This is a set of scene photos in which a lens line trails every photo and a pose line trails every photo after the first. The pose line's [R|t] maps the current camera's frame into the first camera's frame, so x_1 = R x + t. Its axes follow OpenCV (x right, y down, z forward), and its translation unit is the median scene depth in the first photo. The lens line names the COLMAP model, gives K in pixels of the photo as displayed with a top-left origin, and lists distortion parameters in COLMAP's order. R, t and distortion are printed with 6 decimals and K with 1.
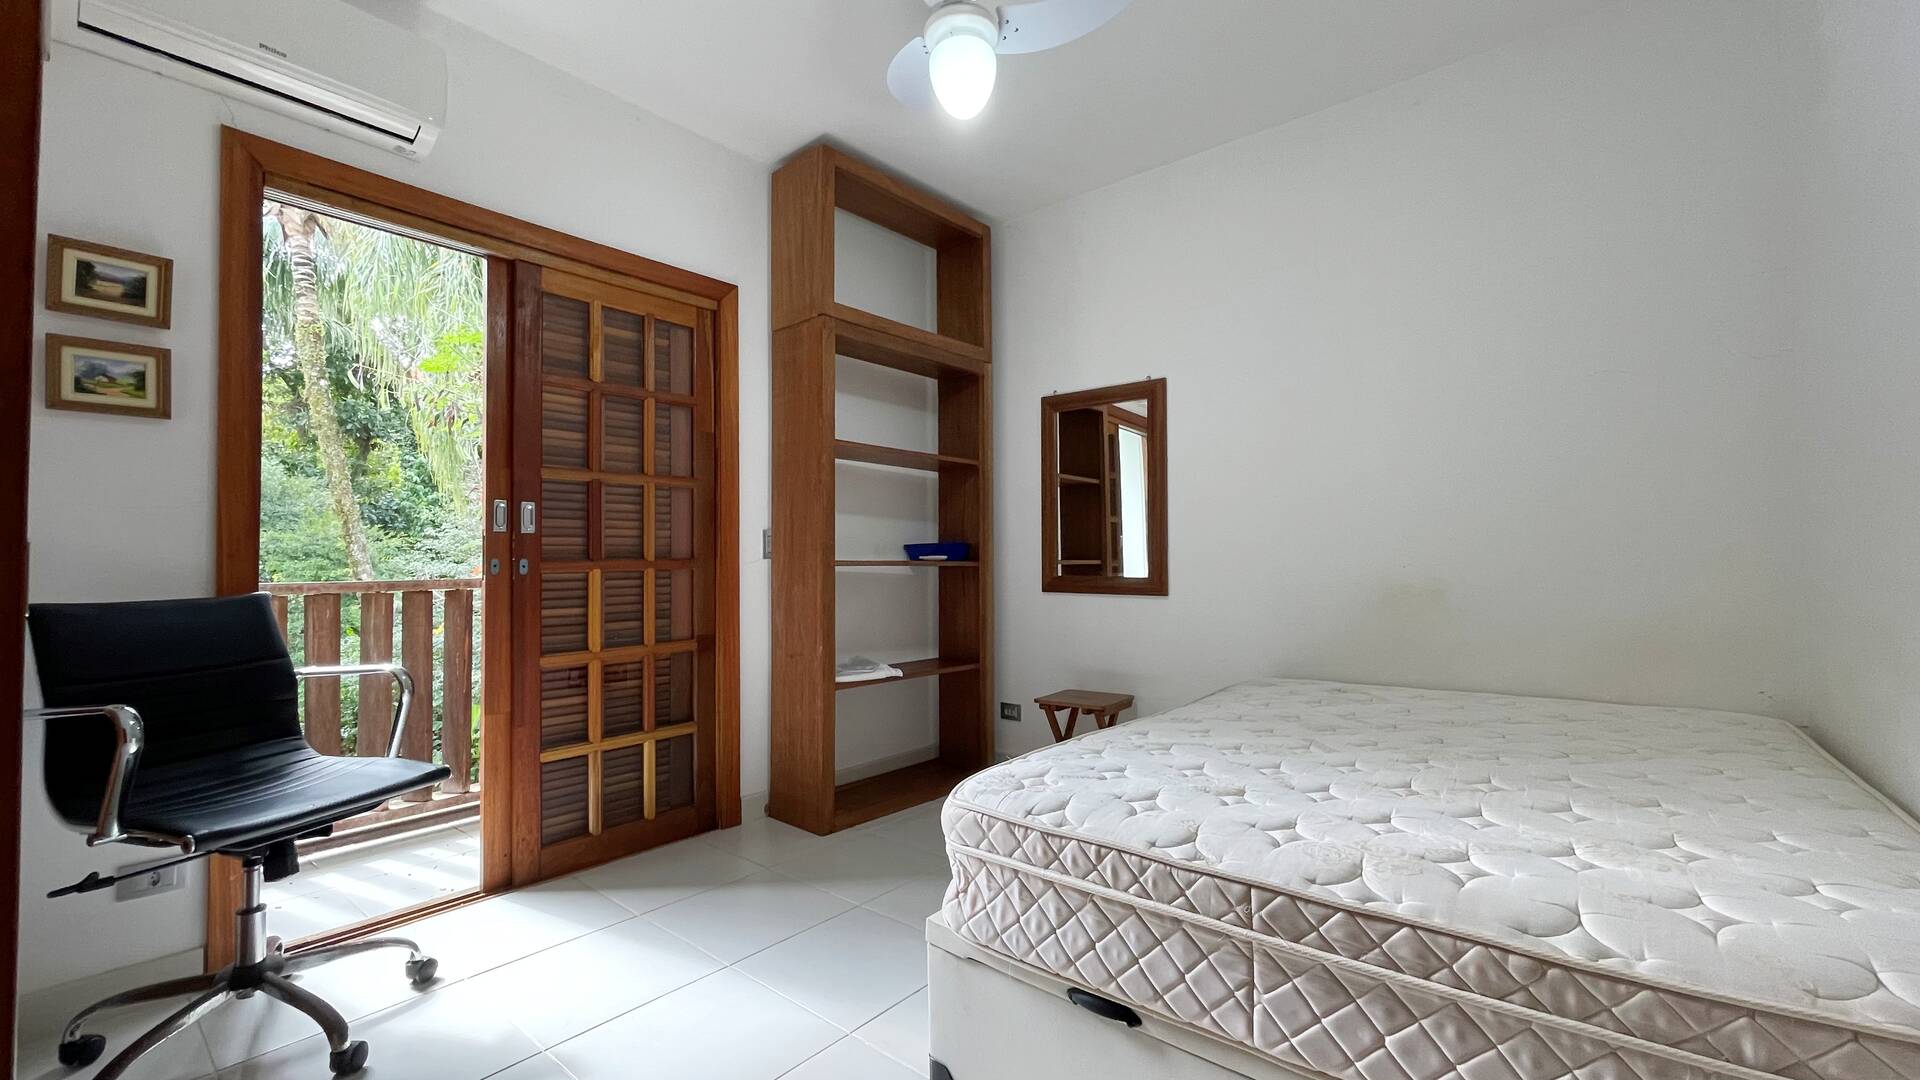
lens RADIAL K [[782.1, 0, 953.7], [0, 782.1, 544.7], [0, 0, 1]] dist [0.000626, 0.000096]
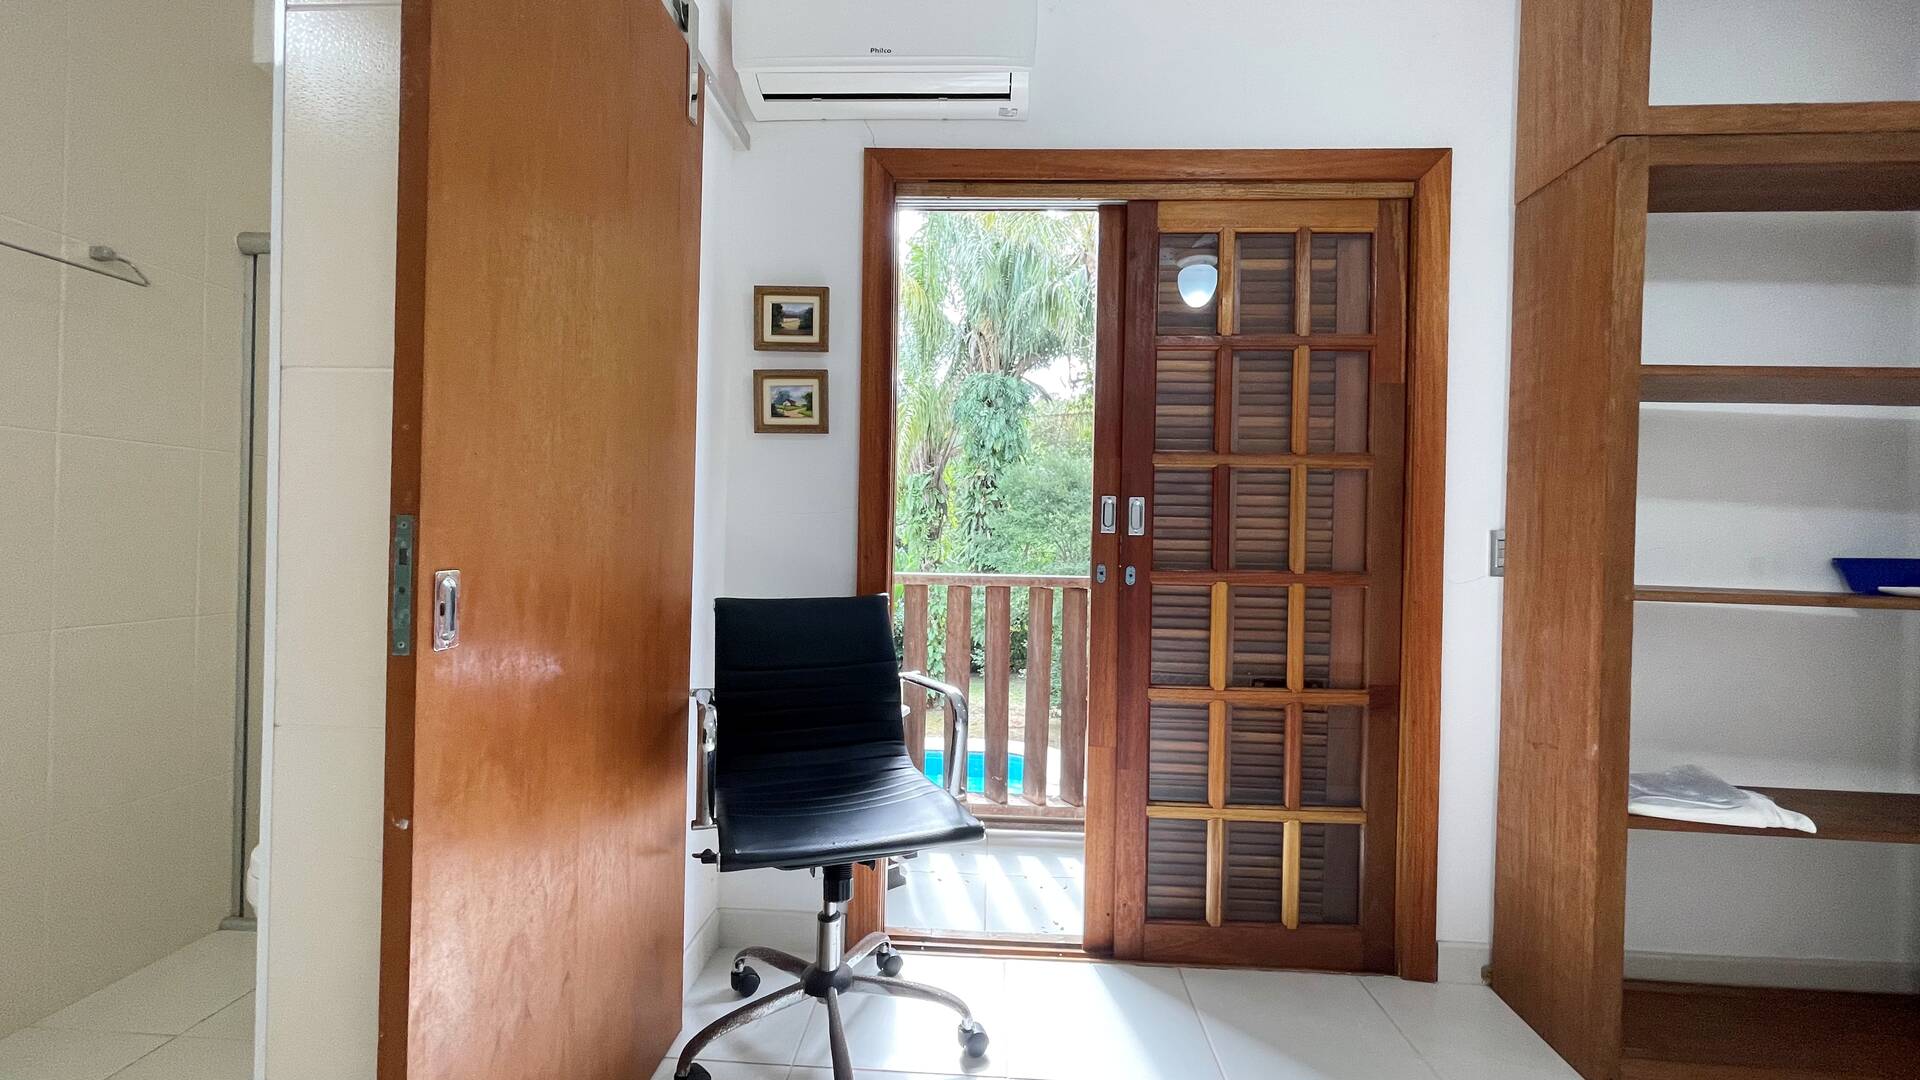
lens RADIAL K [[774.3, 0, 960.6], [0, 774.3, 539.6], [0, 0, 1]] dist [-0.000309, 0.000238]
pose [[0.605952, 0.025319, -0.795098, -0.010236], [-0.008243, 0.999640, 0.025550, -0.027597], [0.795458, -0.008928, 0.605942, 0.337608]]
